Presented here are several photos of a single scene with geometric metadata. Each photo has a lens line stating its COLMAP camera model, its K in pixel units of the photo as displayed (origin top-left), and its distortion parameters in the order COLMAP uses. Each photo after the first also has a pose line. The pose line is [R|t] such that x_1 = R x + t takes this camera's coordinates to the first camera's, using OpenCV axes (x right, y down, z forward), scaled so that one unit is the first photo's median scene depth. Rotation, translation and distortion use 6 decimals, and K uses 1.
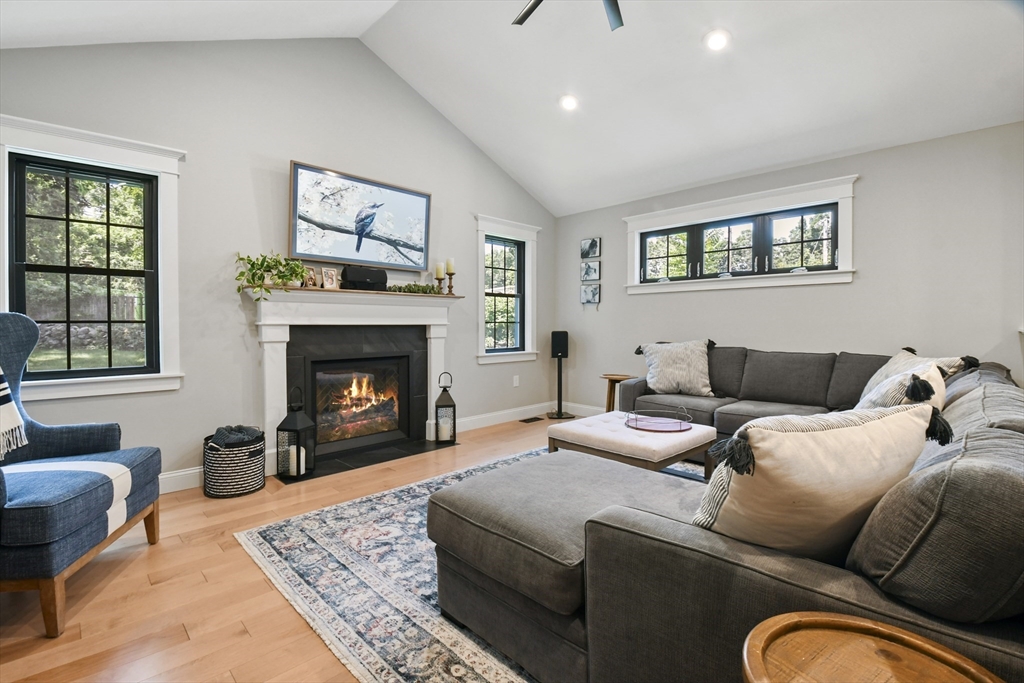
lens RADIAL K [[459.2, 0, 491.8], [0, 459.2, 331.6], [0, 0, 1]] dist [0.007329, -0.008179]
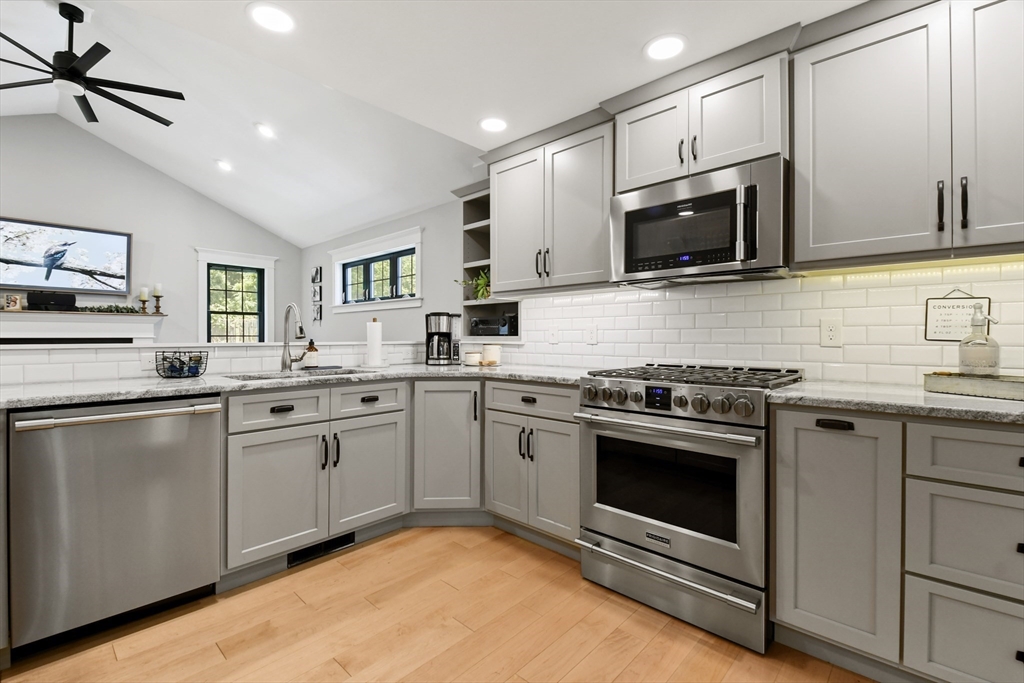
lens RADIAL K [[459.2, 0, 502.7], [0, 459.2, 335.7], [0, 0, 1]] dist [0.007329, -0.008179]
pose [[0.998797, 0.000742, 0.049038, 0.933494], [0.000277, 0.999784, -0.020772, 0.006067], [-0.049042, 0.020761, 0.998581, -0.333963]]
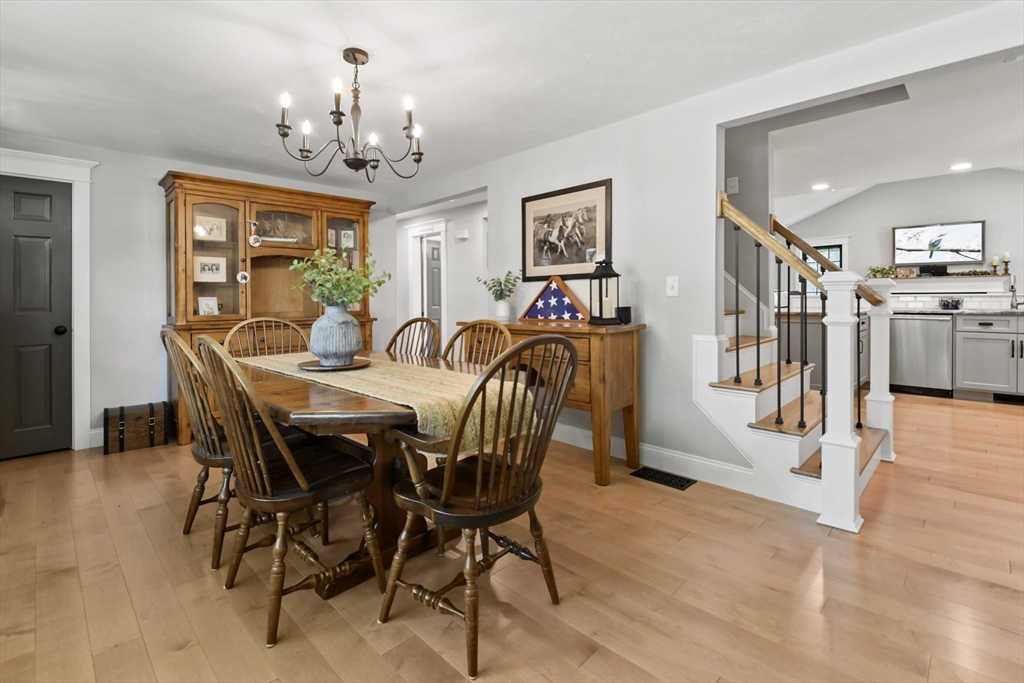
lens RADIAL K [[459.2, 0, 519.3], [0, 459.2, 298.6], [0, 0, 1]] dist [0.007329, -0.008179]
pose [[0.034591, 0.006927, -0.999378, 1.855999], [-0.010019, 0.999928, 0.006584, 0.019952], [0.999351, 0.009785, 0.034658, -1.032684]]
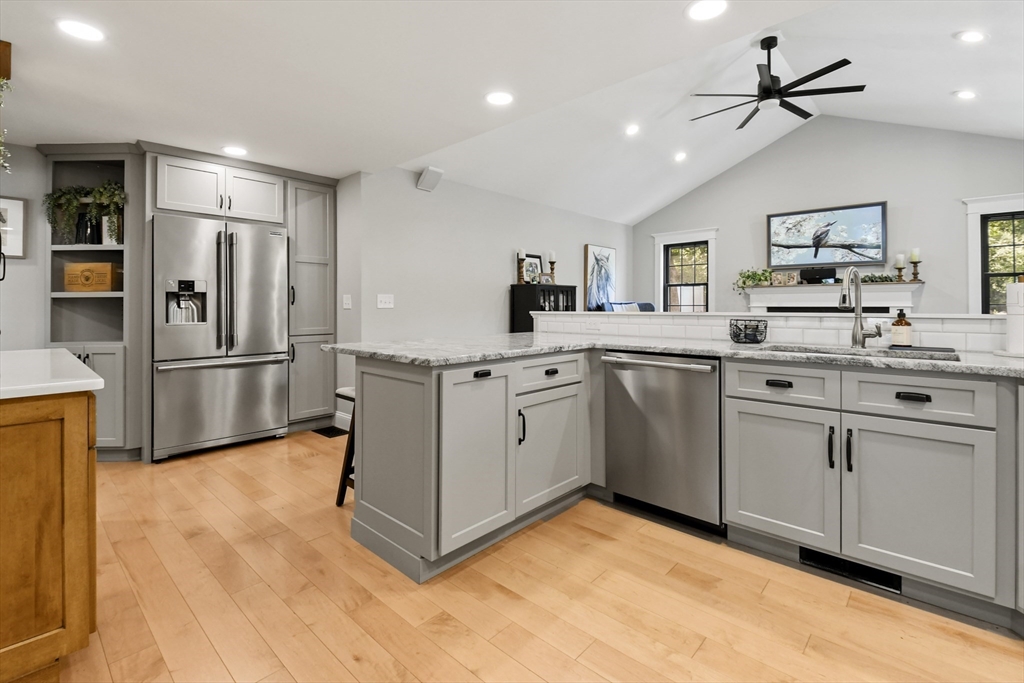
lens RADIAL K [[459.2, 0, 505.0], [0, 459.2, 304.0], [0, 0, 1]] dist [0.007329, -0.008179]
pose [[0.058925, -0.002168, -0.998260, 1.197714], [-0.016905, 0.999852, -0.003169, -0.000875], [0.998119, 0.017063, 0.058880, -0.108252]]
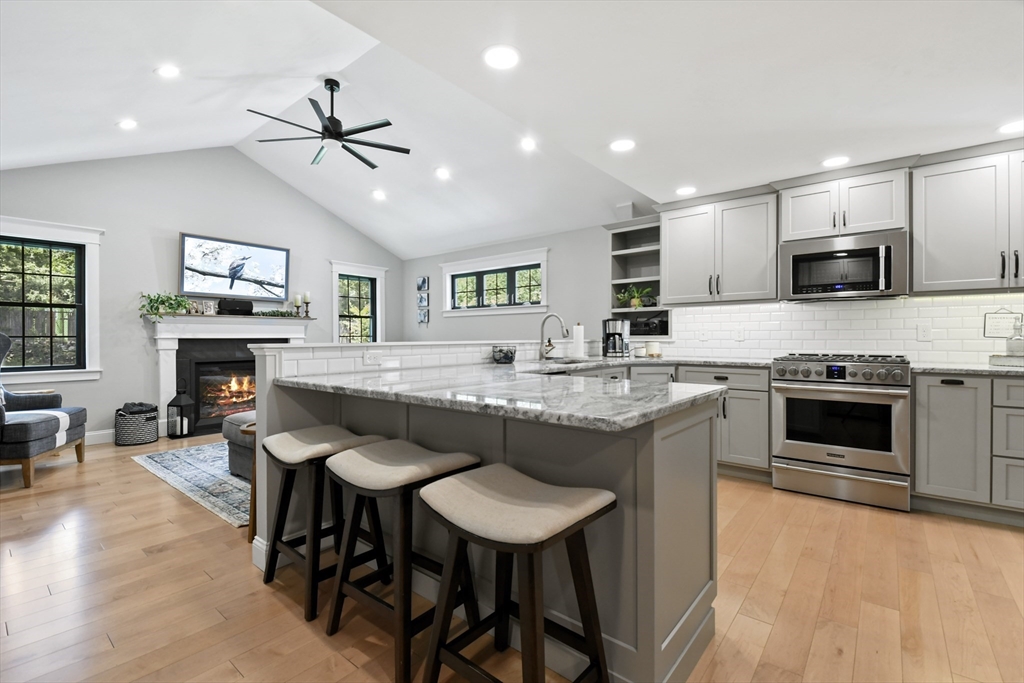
lens RADIAL K [[459.2, 0, 504.0], [0, 459.2, 339.0], [0, 0, 1]] dist [0.007329, -0.008179]
pose [[0.993081, -0.001935, 0.117419, 0.427140], [0.003729, 0.999880, -0.015067, 0.013605], [-0.117375, 0.015400, 0.992968, -0.604627]]
